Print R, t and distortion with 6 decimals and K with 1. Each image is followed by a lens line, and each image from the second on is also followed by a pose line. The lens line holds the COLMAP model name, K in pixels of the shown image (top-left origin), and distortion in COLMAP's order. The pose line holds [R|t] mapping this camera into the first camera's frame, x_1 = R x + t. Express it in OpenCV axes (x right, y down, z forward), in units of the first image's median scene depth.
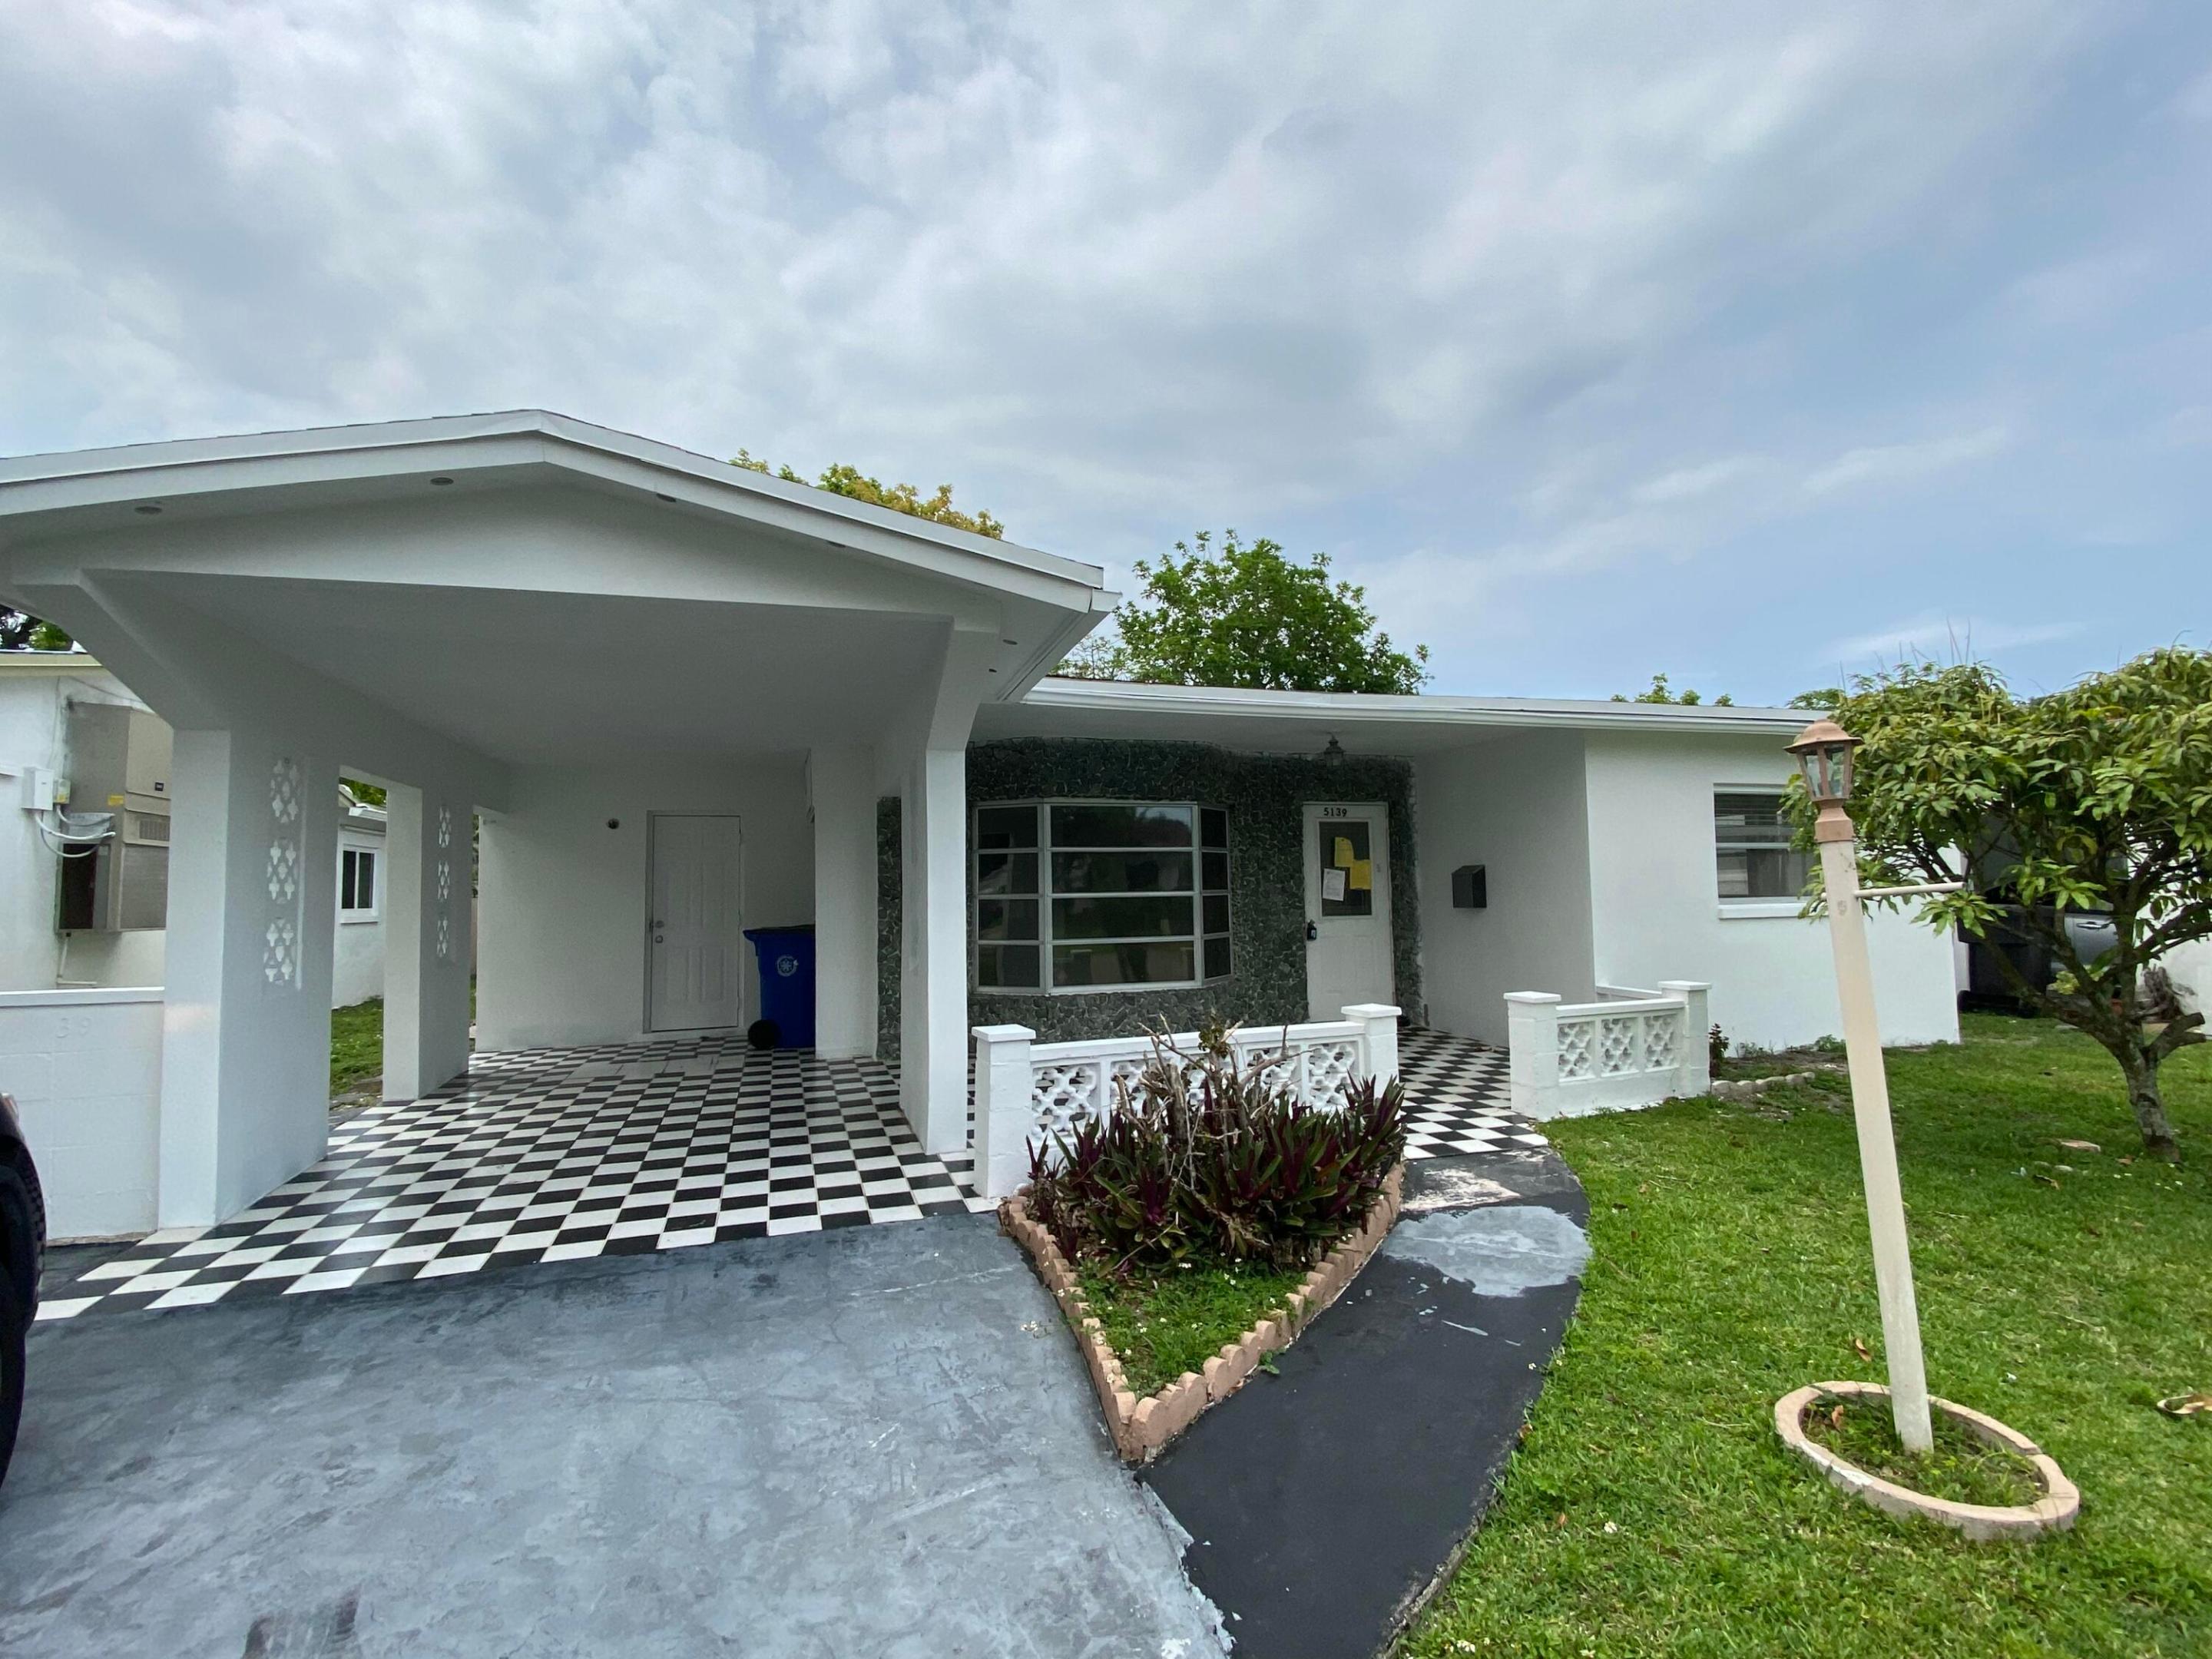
lens RADIAL K [[1046.9, 0, 1112.3], [0, 1046.9, 839.6], [0, 0, 1]] dist [0.028177, -0.028792]
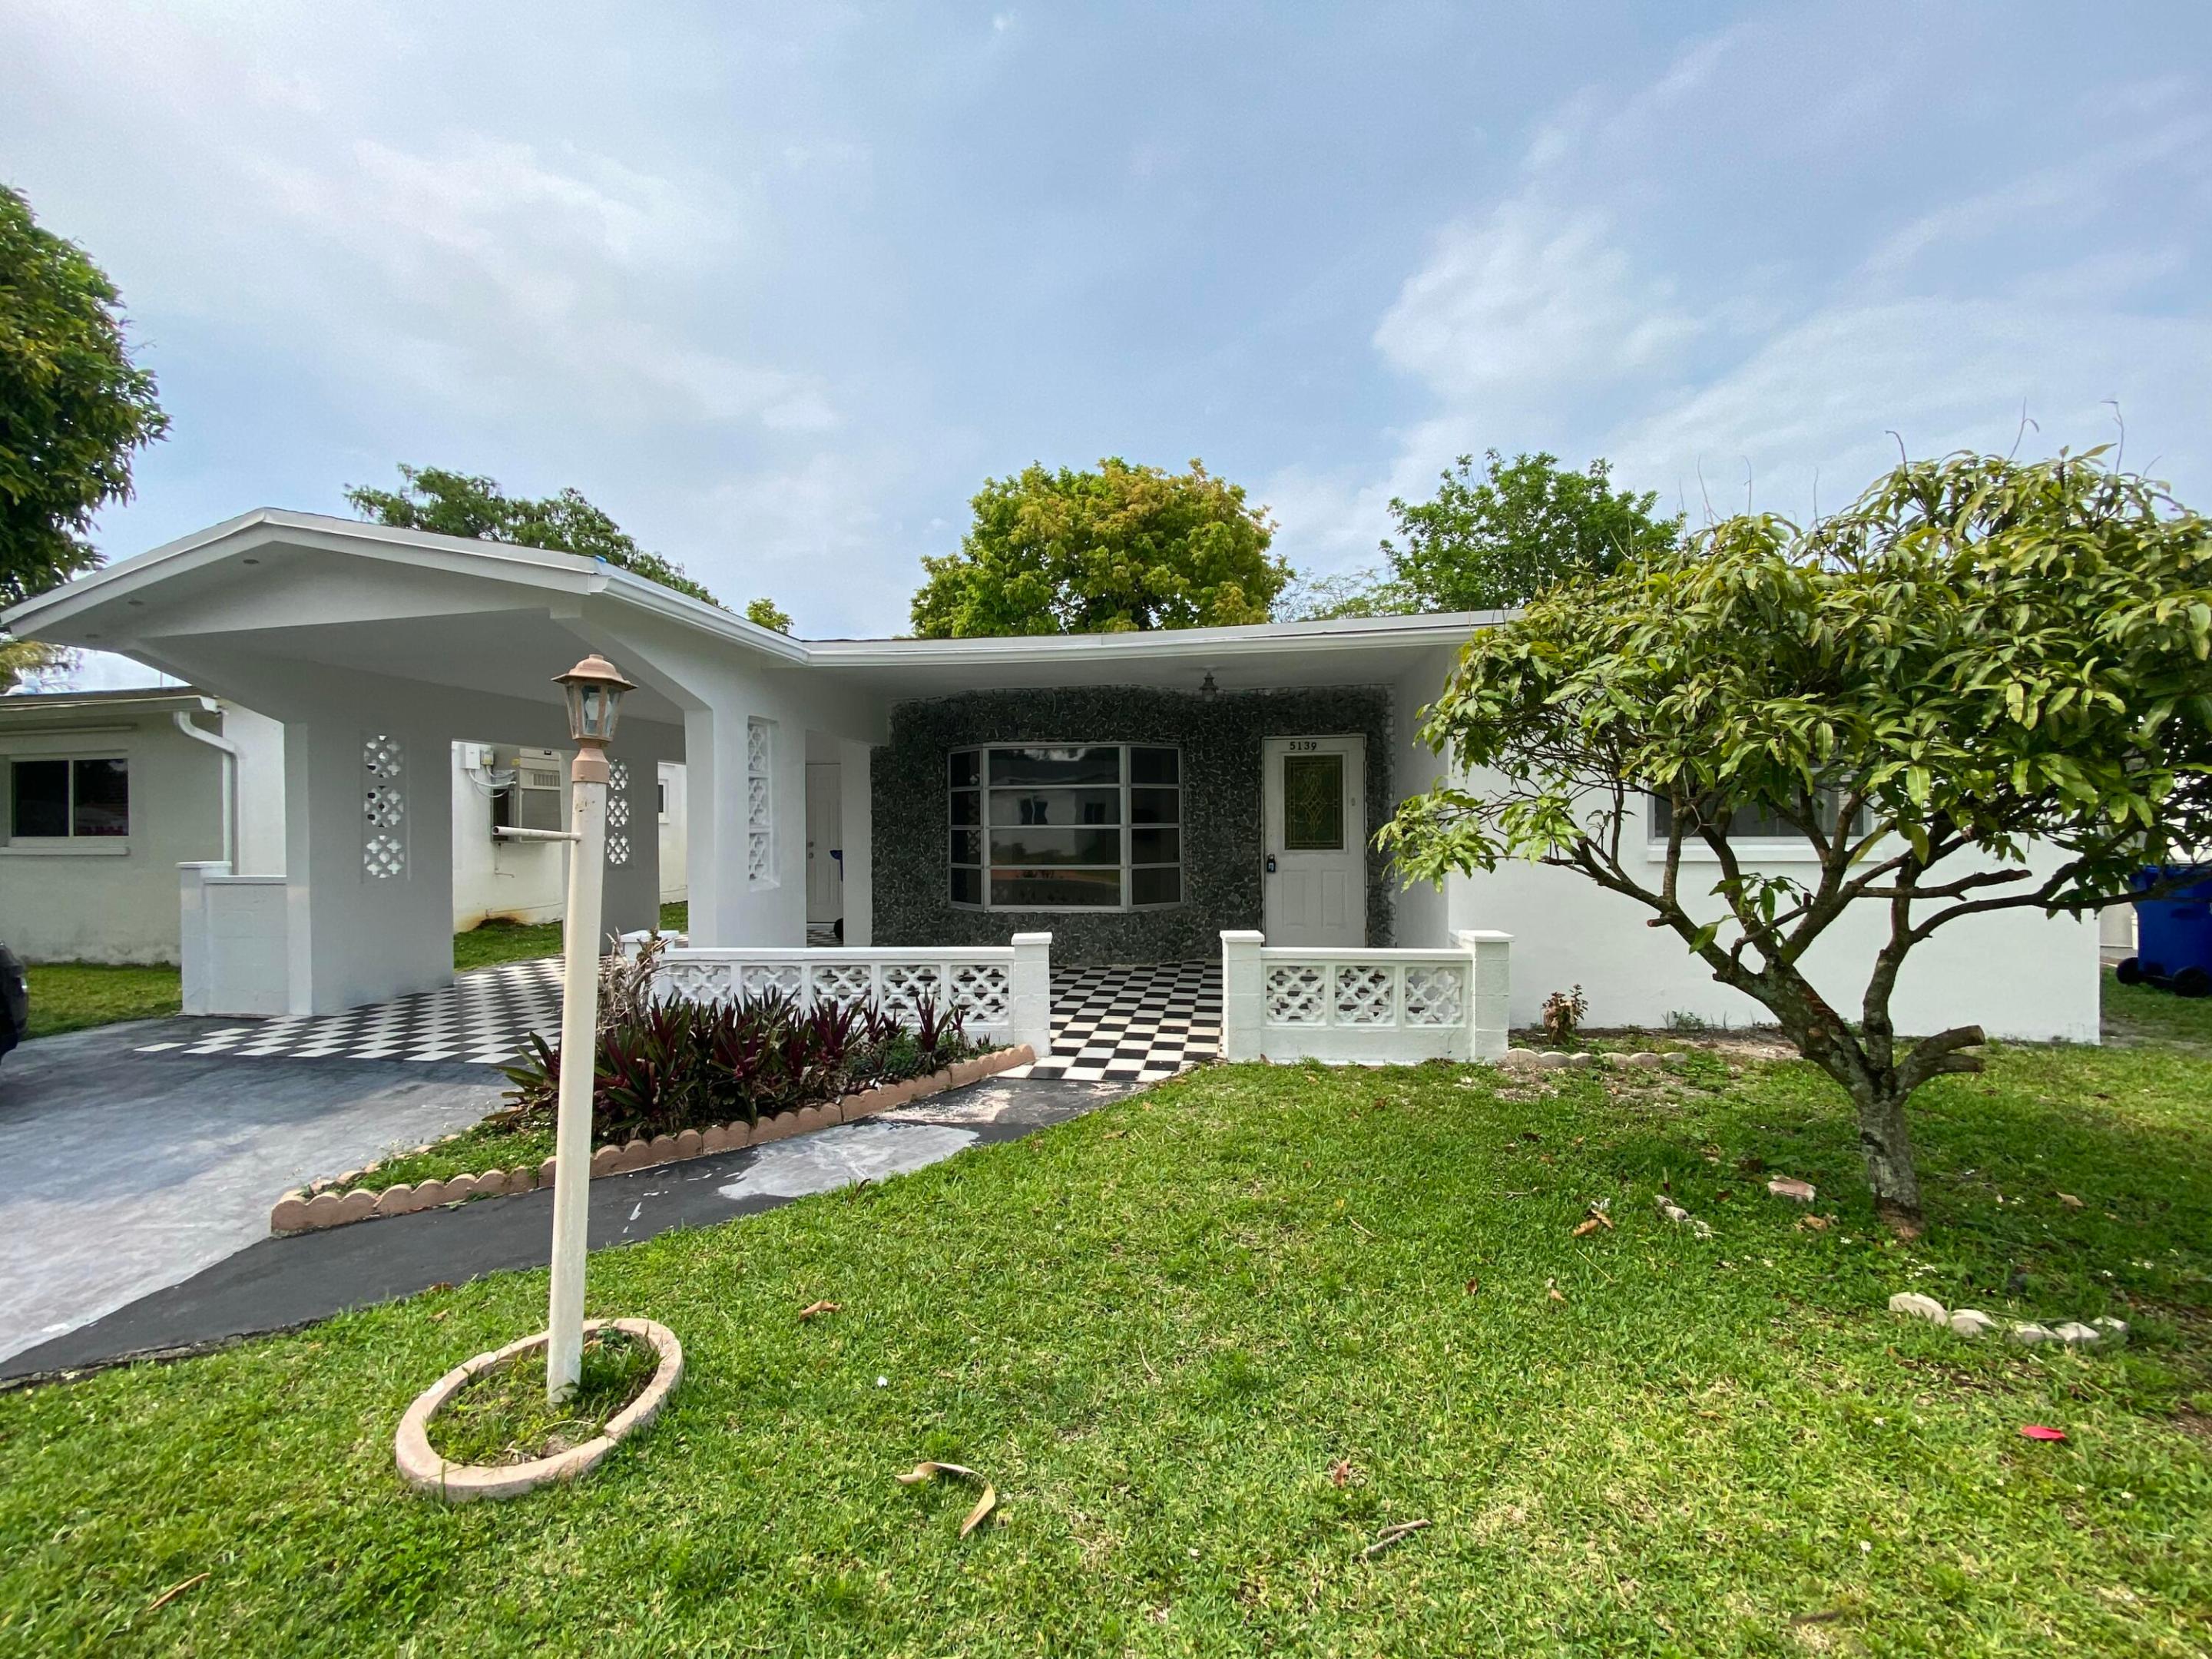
lens RADIAL K [[879.0, 0, 1110.7], [0, 879.0, 887.8], [0, 0, 1]] dist [-0.000445, -0.000036]
pose [[0.880949, 0.040247, -0.471496, 0.522708], [0.021064, 0.992054, 0.124037, 0.000104], [0.472741, -0.119202, 0.873102, 0.185149]]
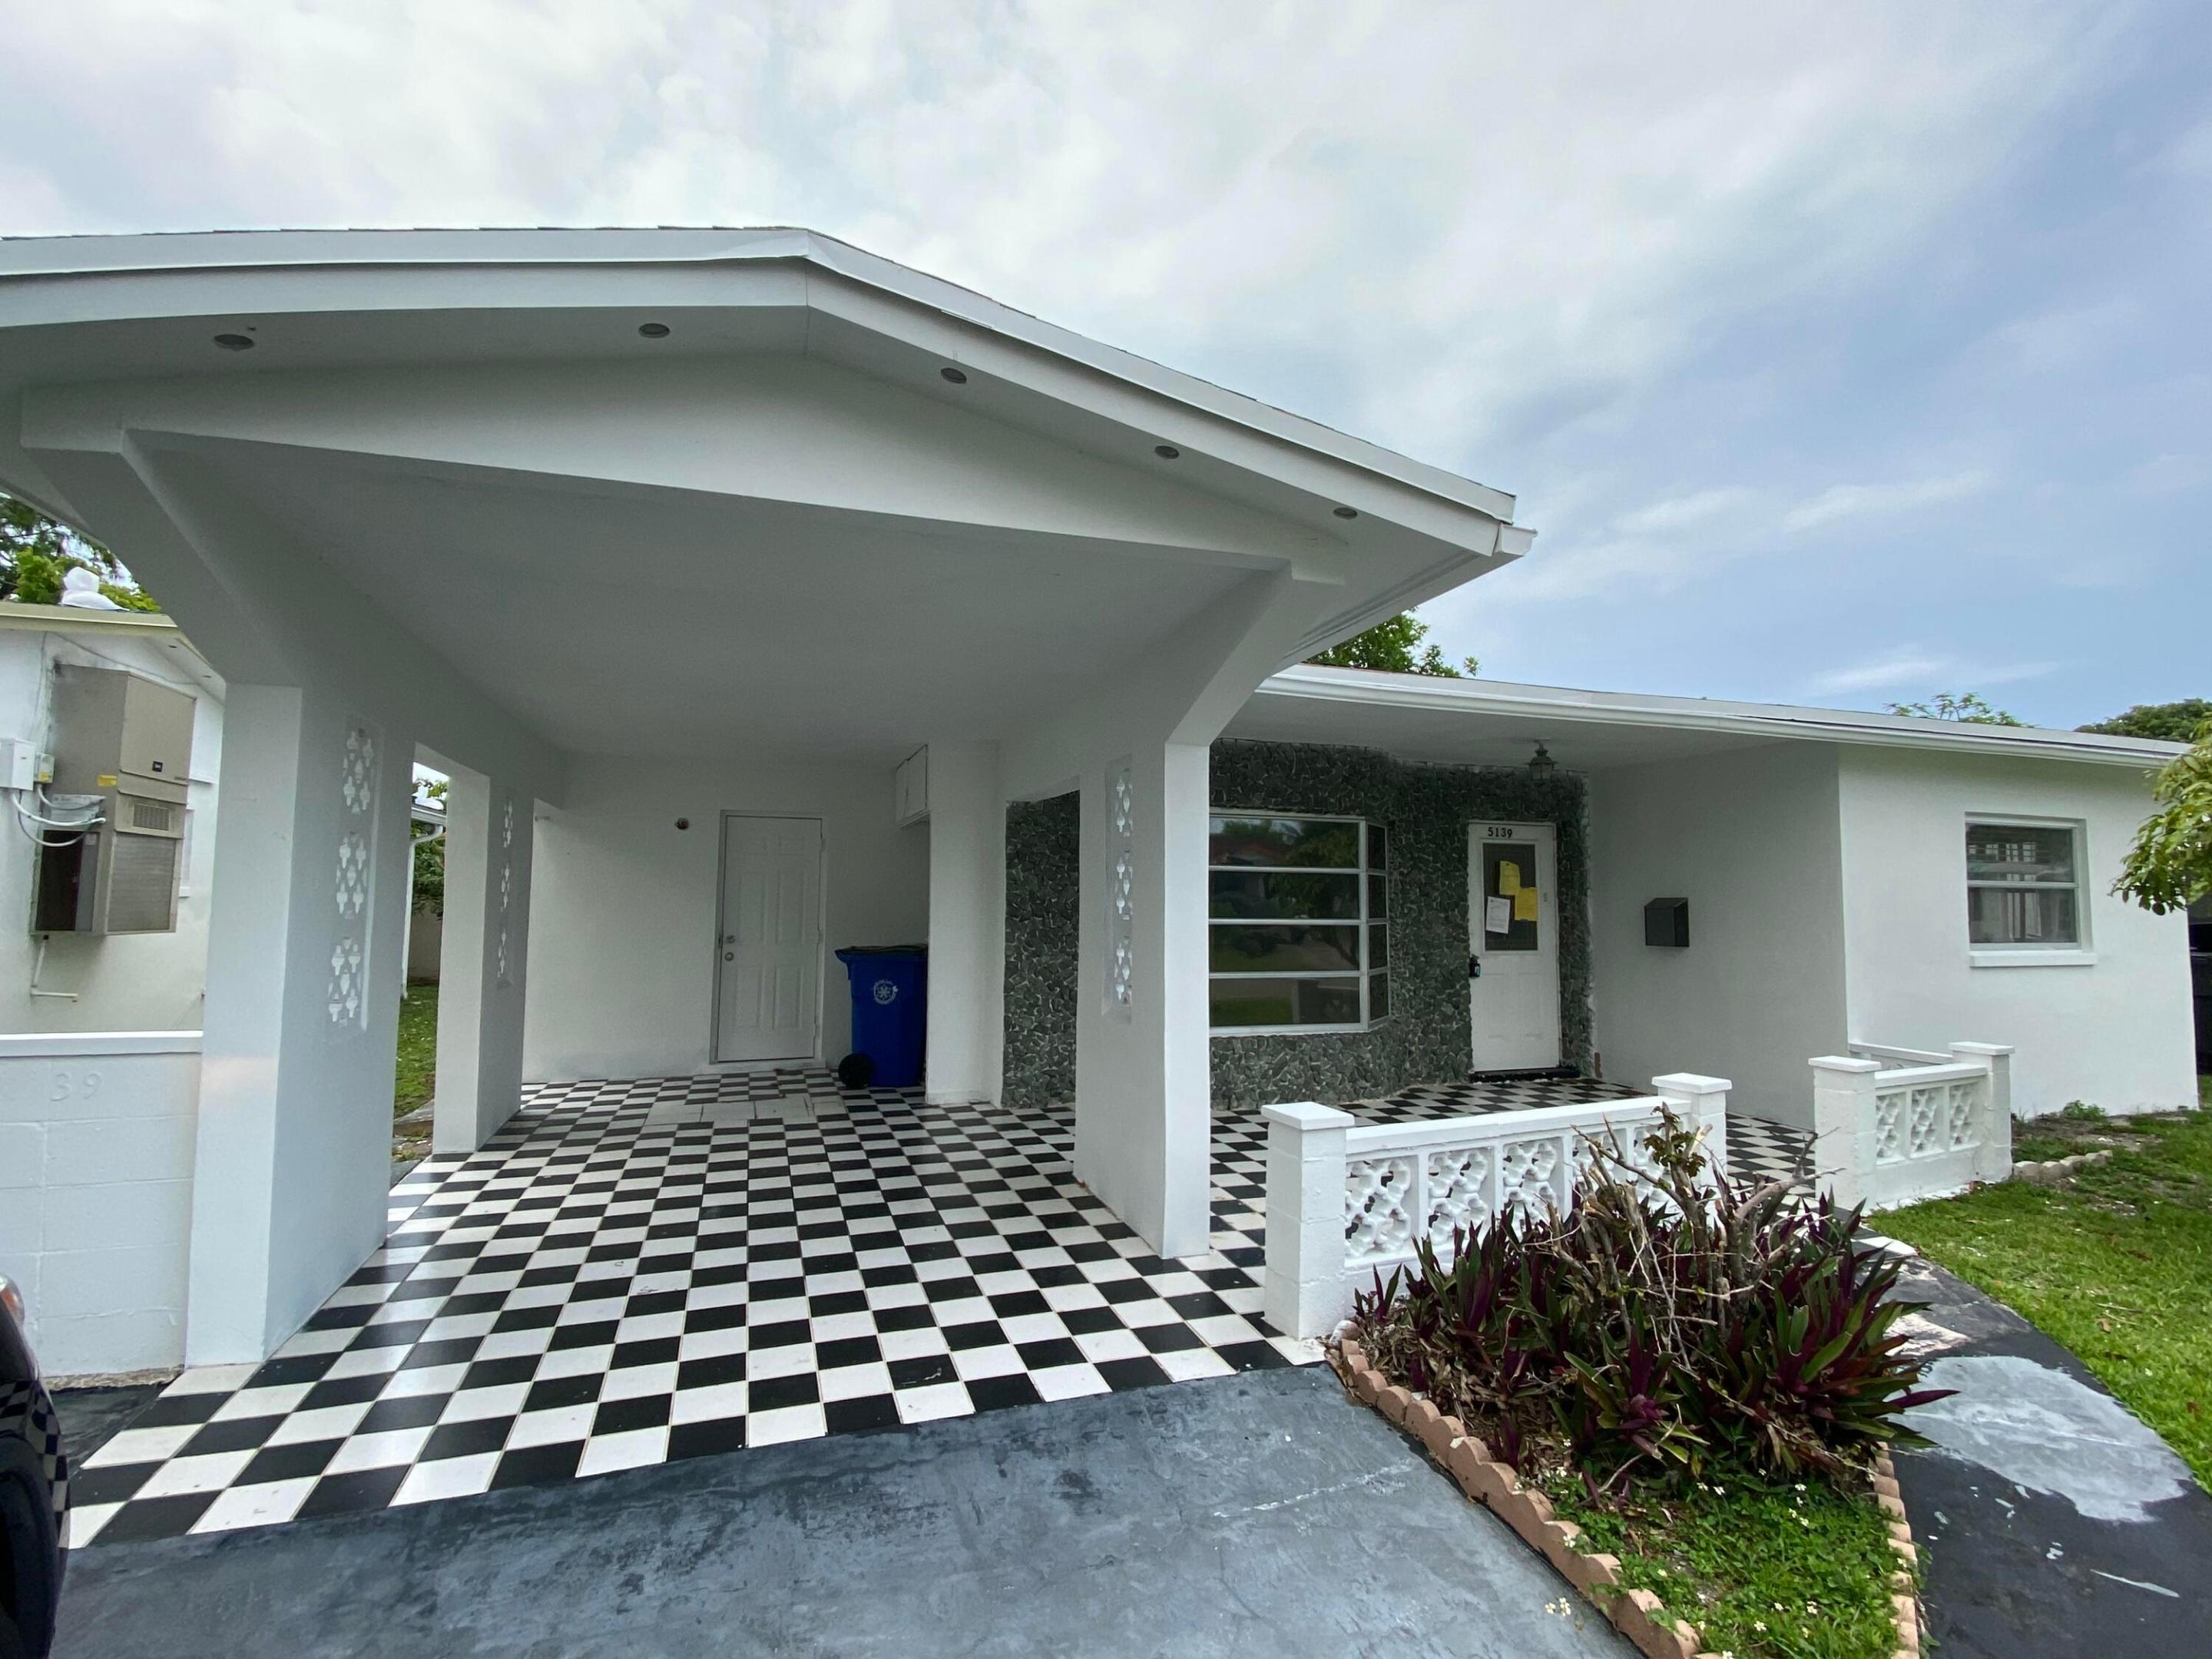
lens RADIAL K [[1045.2, 0, 1106.0], [0, 1045.2, 829.5], [0, 0, 1]] dist [0.022058, -0.024420]
pose [[0.999473, 0.027476, 0.017258, -0.157138], [-0.027110, 0.999410, -0.021095, -0.001208], [-0.017828, 0.020616, 0.999628, 0.137542]]
